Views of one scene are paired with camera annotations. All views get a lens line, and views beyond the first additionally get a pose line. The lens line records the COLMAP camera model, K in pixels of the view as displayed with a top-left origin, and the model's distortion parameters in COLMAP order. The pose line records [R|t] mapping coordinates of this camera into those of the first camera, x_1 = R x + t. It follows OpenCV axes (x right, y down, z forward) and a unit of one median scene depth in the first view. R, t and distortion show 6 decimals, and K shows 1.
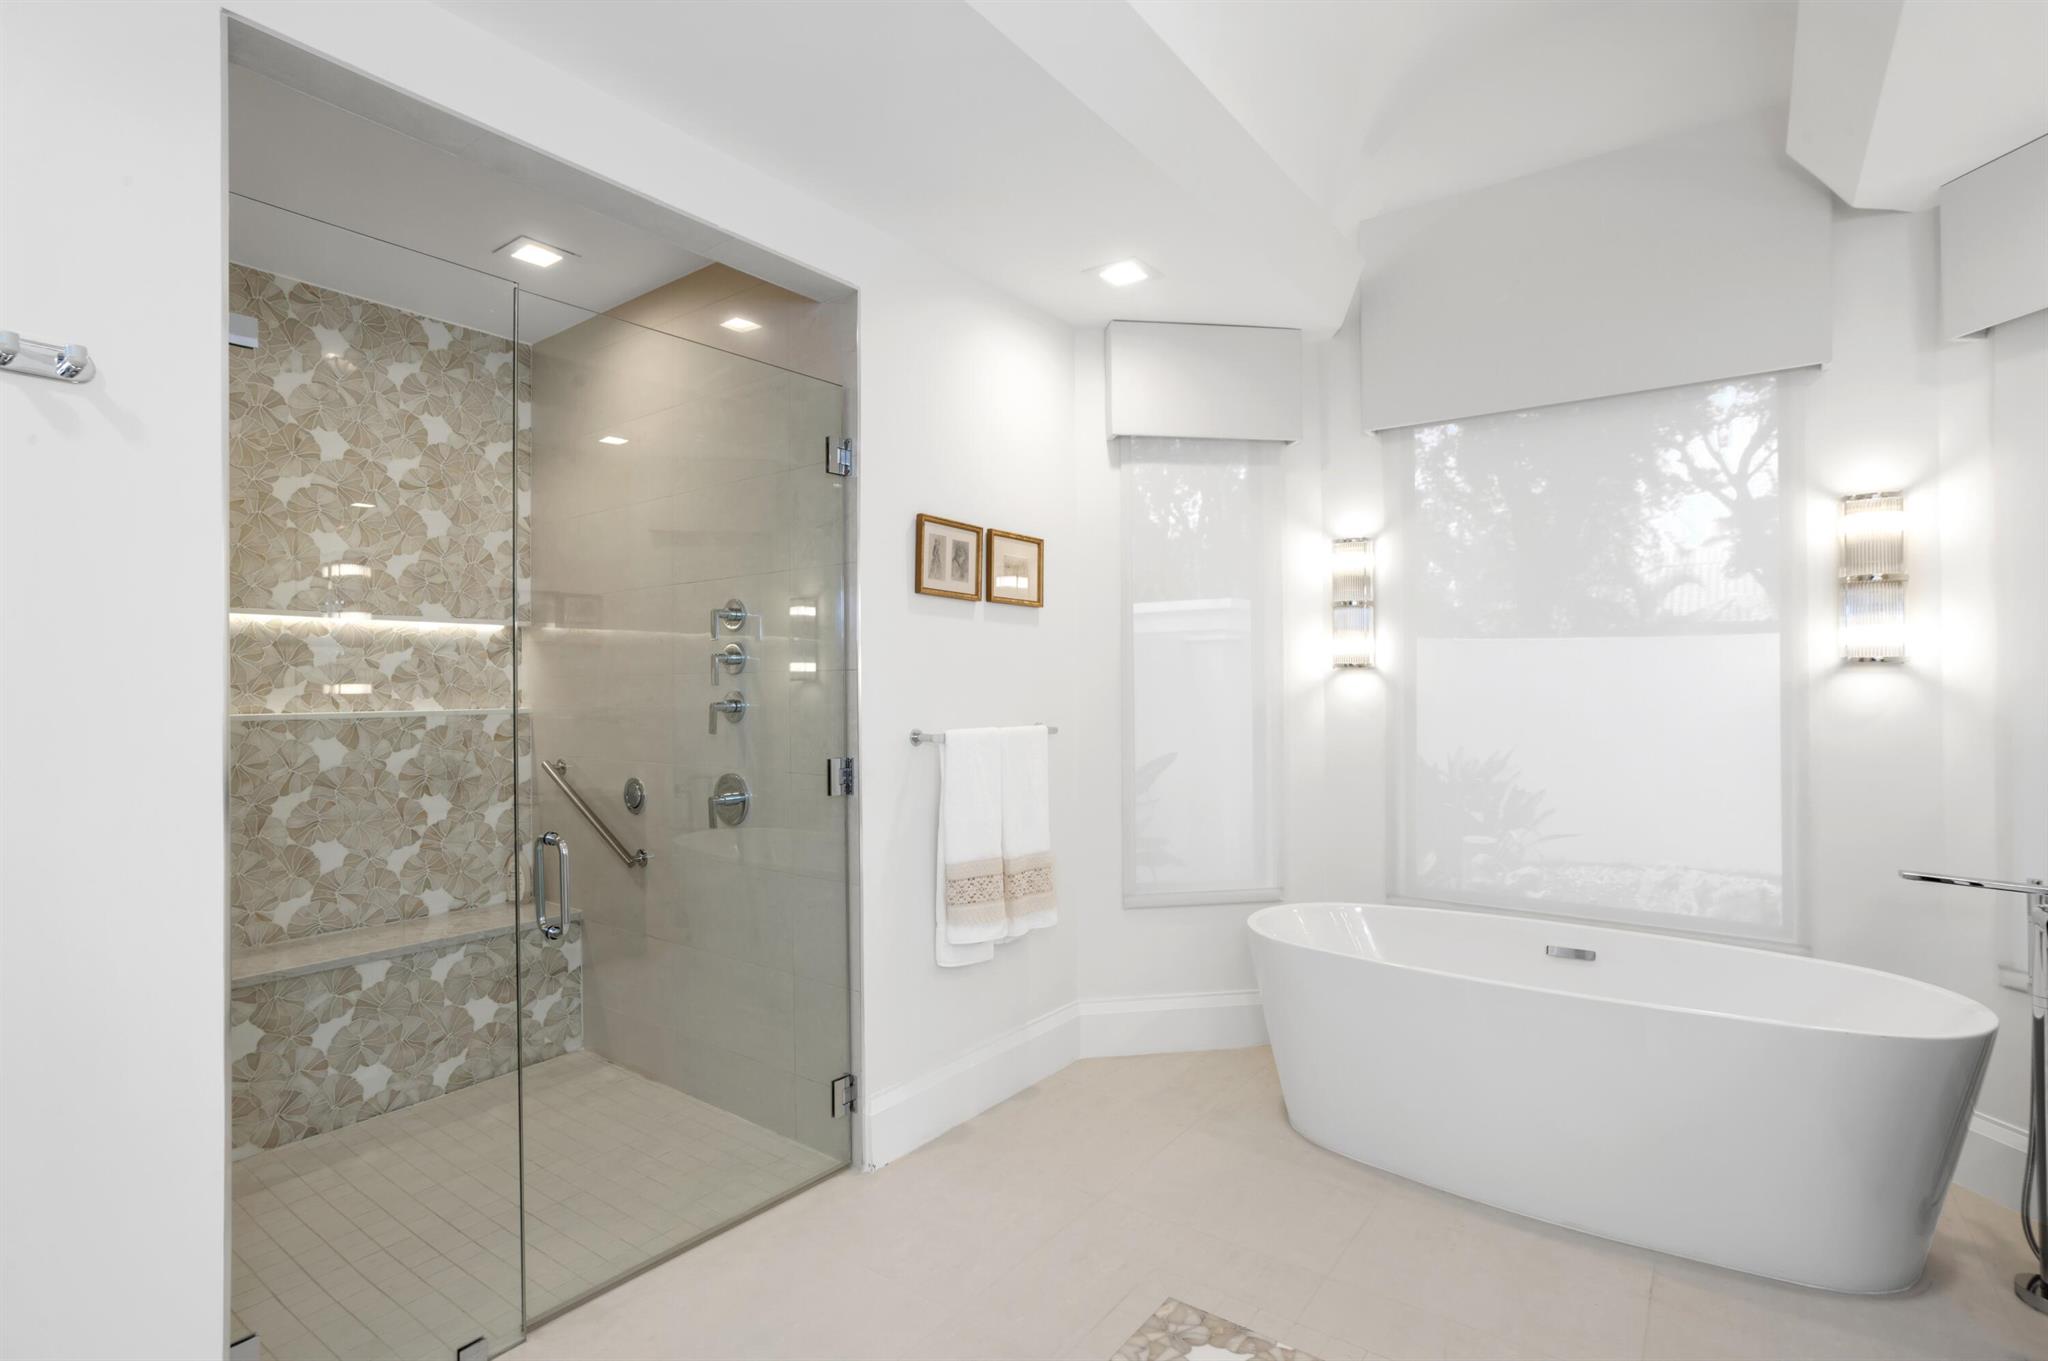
lens RADIAL K [[983.8, 0, 1014.6], [0, 983.8, 675.2], [0, 0, 1]] dist [-0.025814, 0.008479]
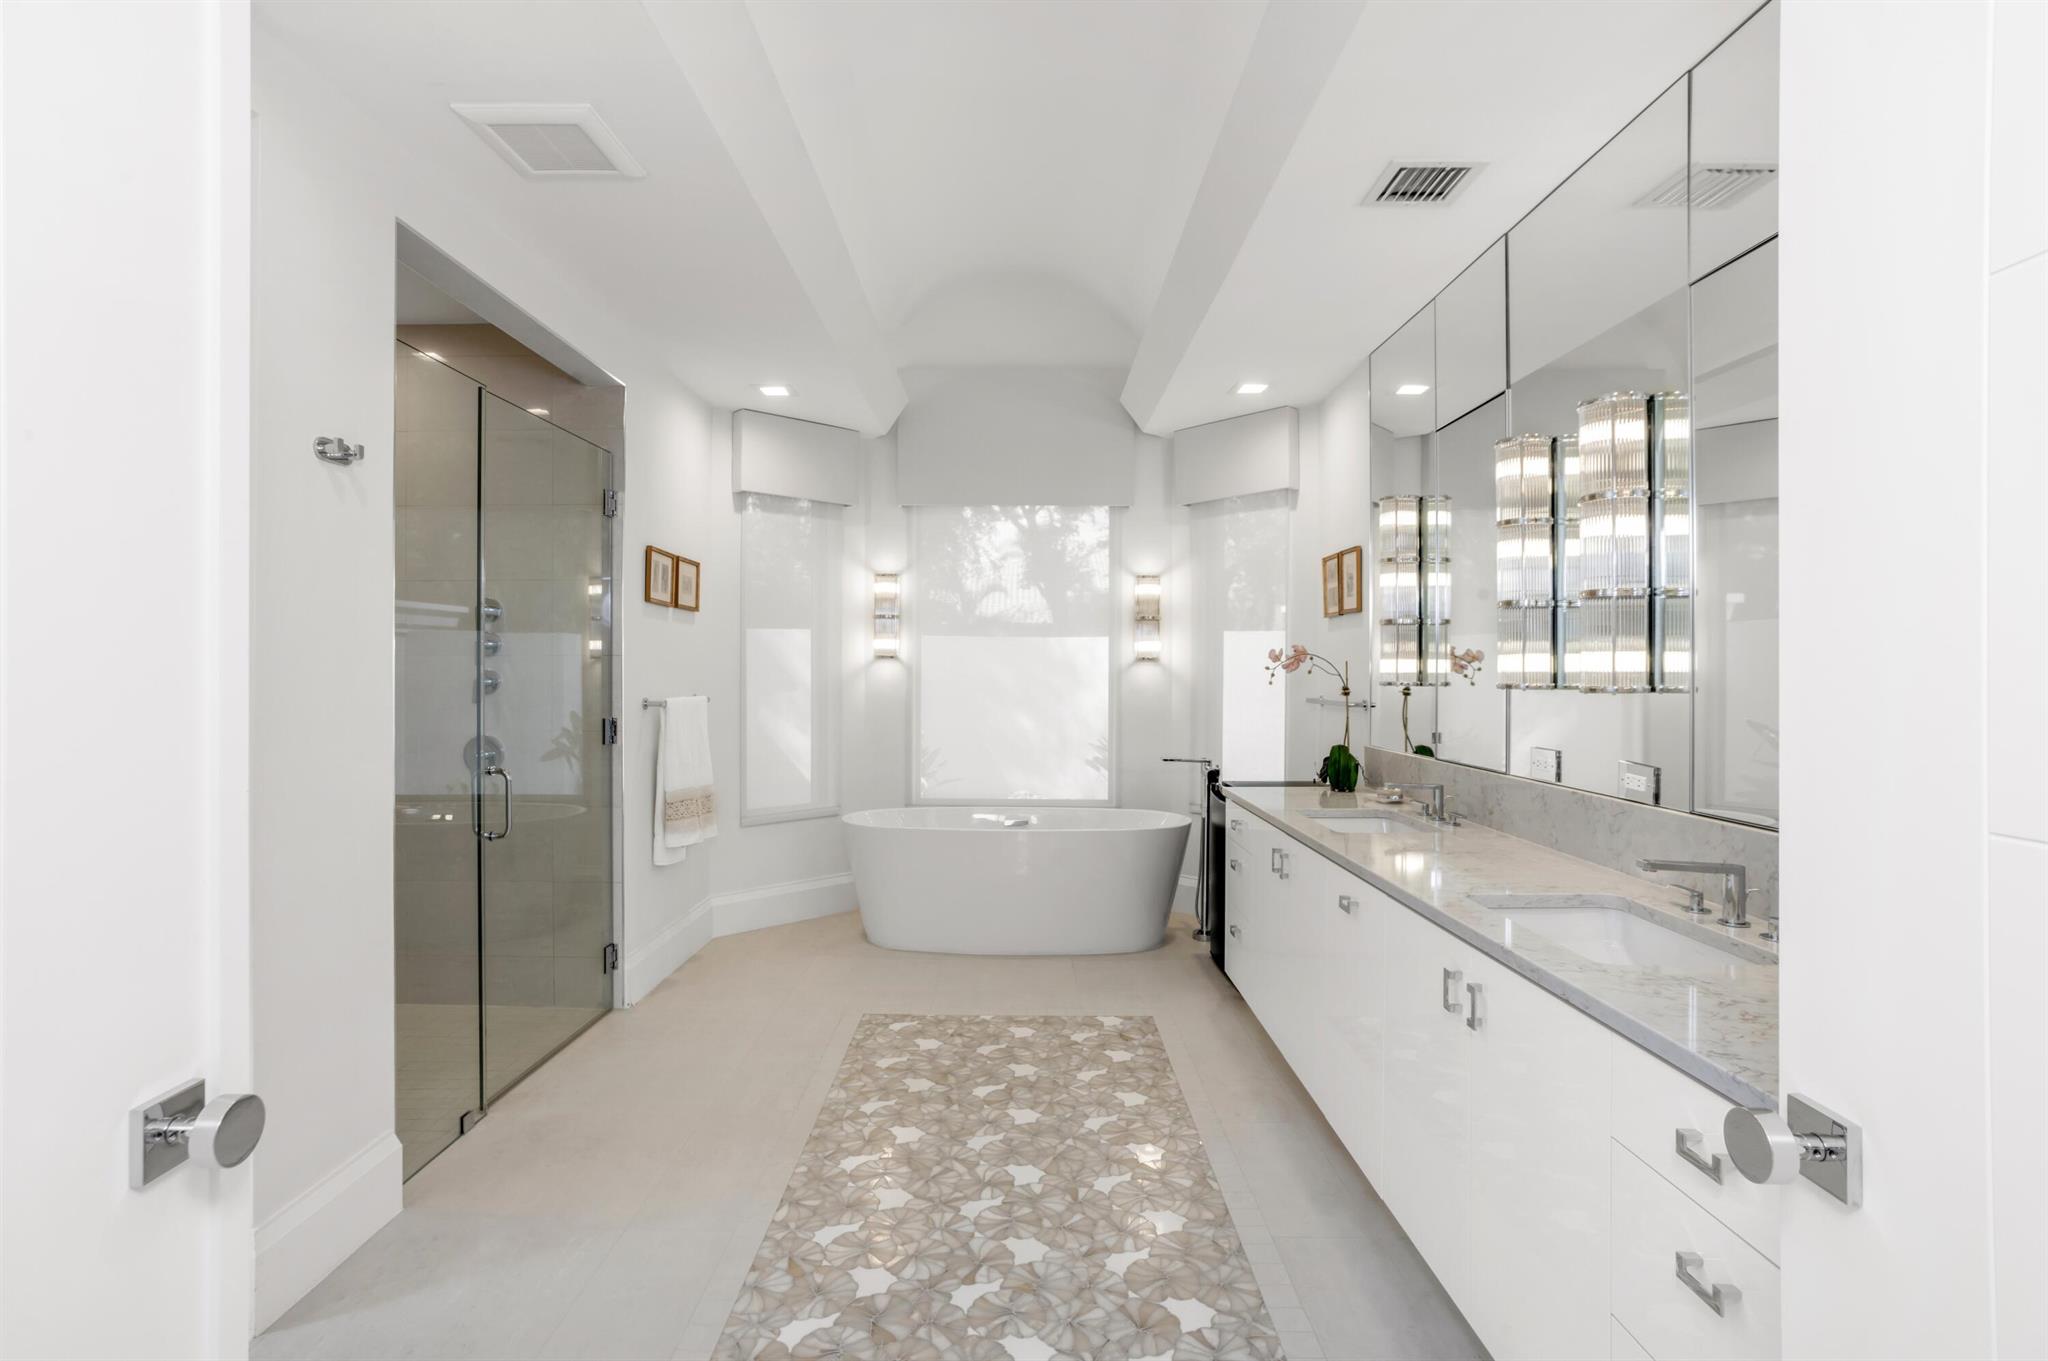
lens RADIAL K [[983.8, 0, 1026.4], [0, 983.8, 676.5], [0, 0, 1]] dist [-0.025814, 0.008479]
pose [[0.797025, 0.001737, 0.603944, -0.468939], [-0.011155, 0.999868, 0.011846, 0.000791], [-0.603844, -0.016179, 0.796939, -0.410138]]
